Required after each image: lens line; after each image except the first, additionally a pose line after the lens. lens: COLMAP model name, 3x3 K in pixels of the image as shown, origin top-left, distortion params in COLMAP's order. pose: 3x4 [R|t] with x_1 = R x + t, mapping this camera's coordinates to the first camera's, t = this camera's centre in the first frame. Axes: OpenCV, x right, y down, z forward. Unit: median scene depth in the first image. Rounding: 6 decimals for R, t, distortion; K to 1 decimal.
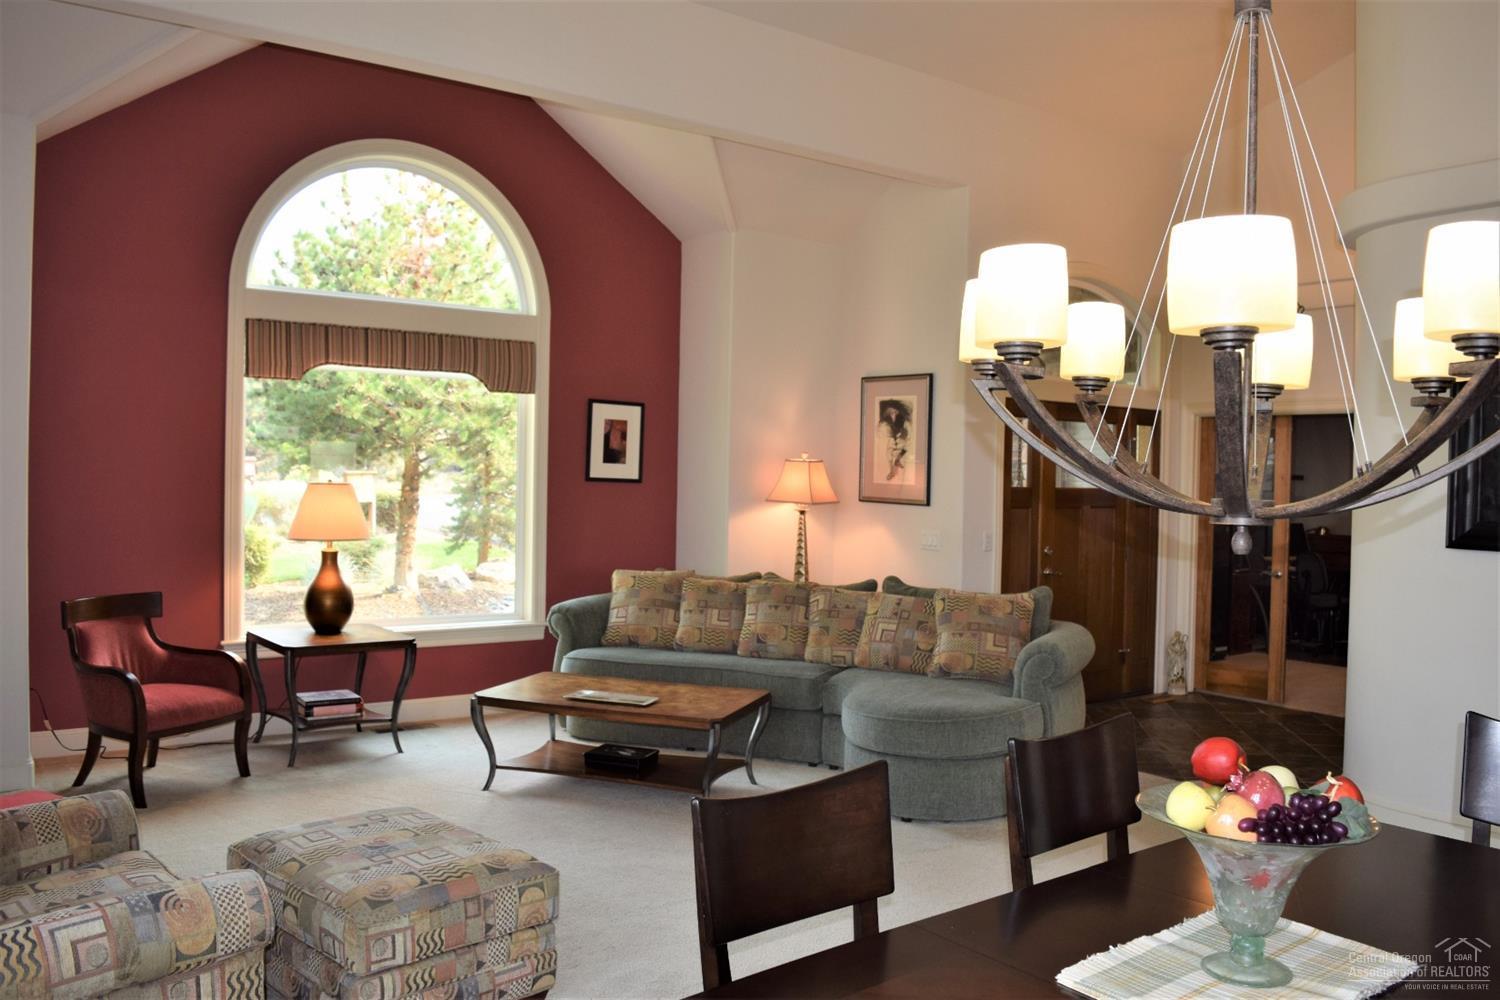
lens RADIAL K [[1181.4, 0, 750.0], [0, 1181.4, 500.0], [0, 0, 1]] dist [-0.094284, 0.008810]
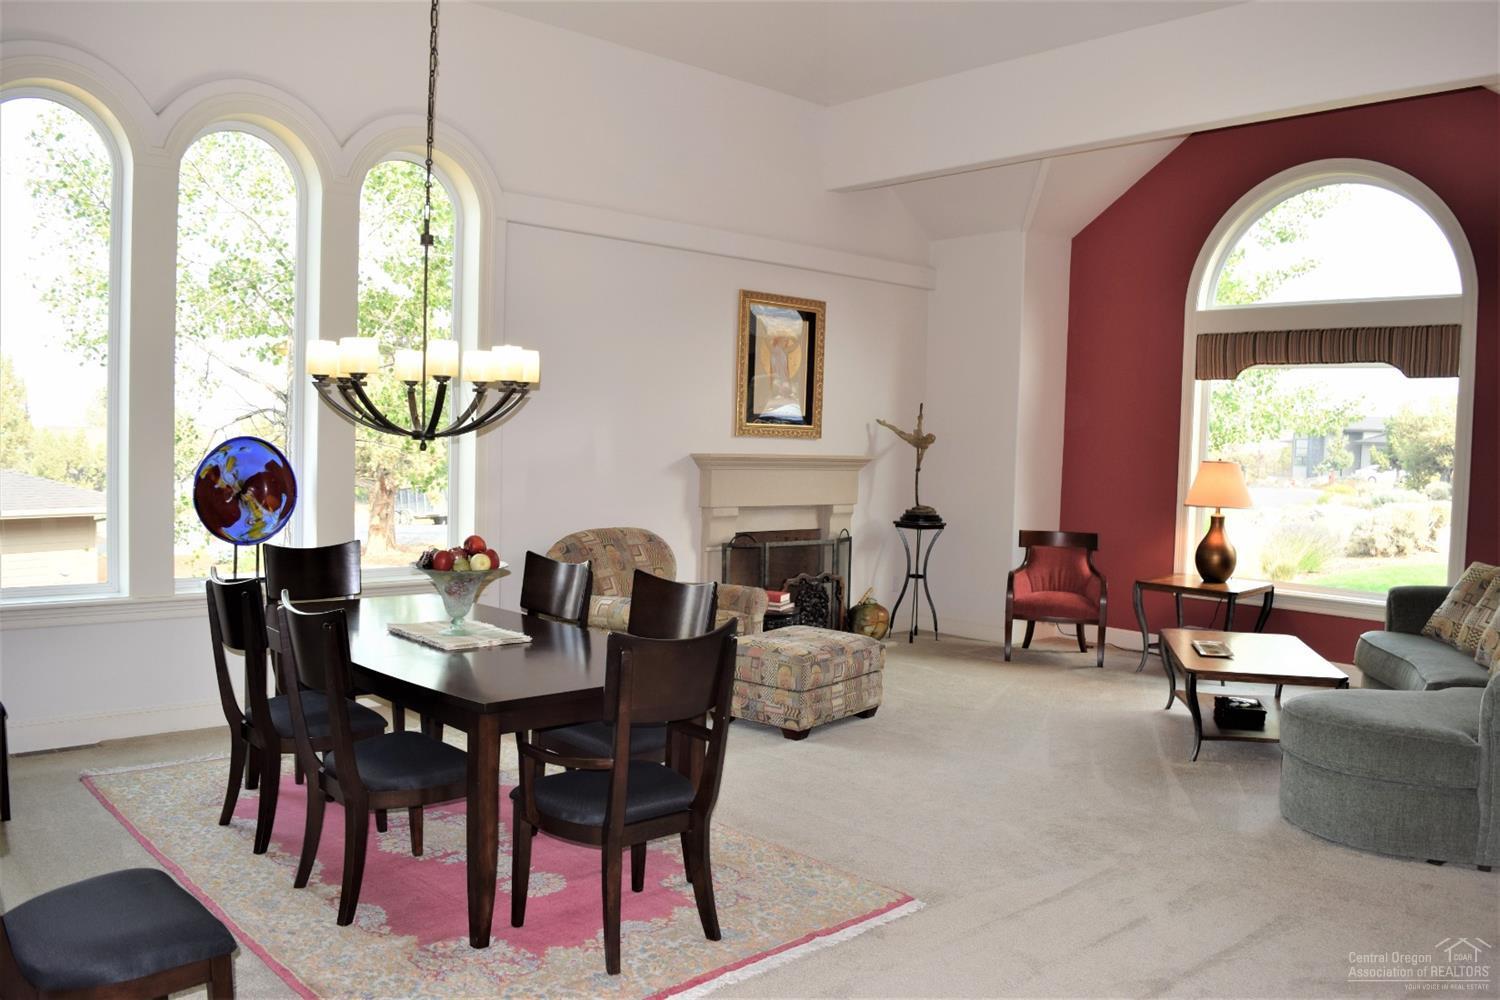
lens RADIAL K [[1181.4, 0, 750.0], [0, 1181.4, 500.0], [0, 0, 1]] dist [-0.094284, 0.008810]
pose [[0.076241, 0.038988, -0.996327, 0.827781], [-0.045187, 0.998344, 0.035609, 0.004861], [0.996065, 0.042307, 0.077876, 0.401212]]
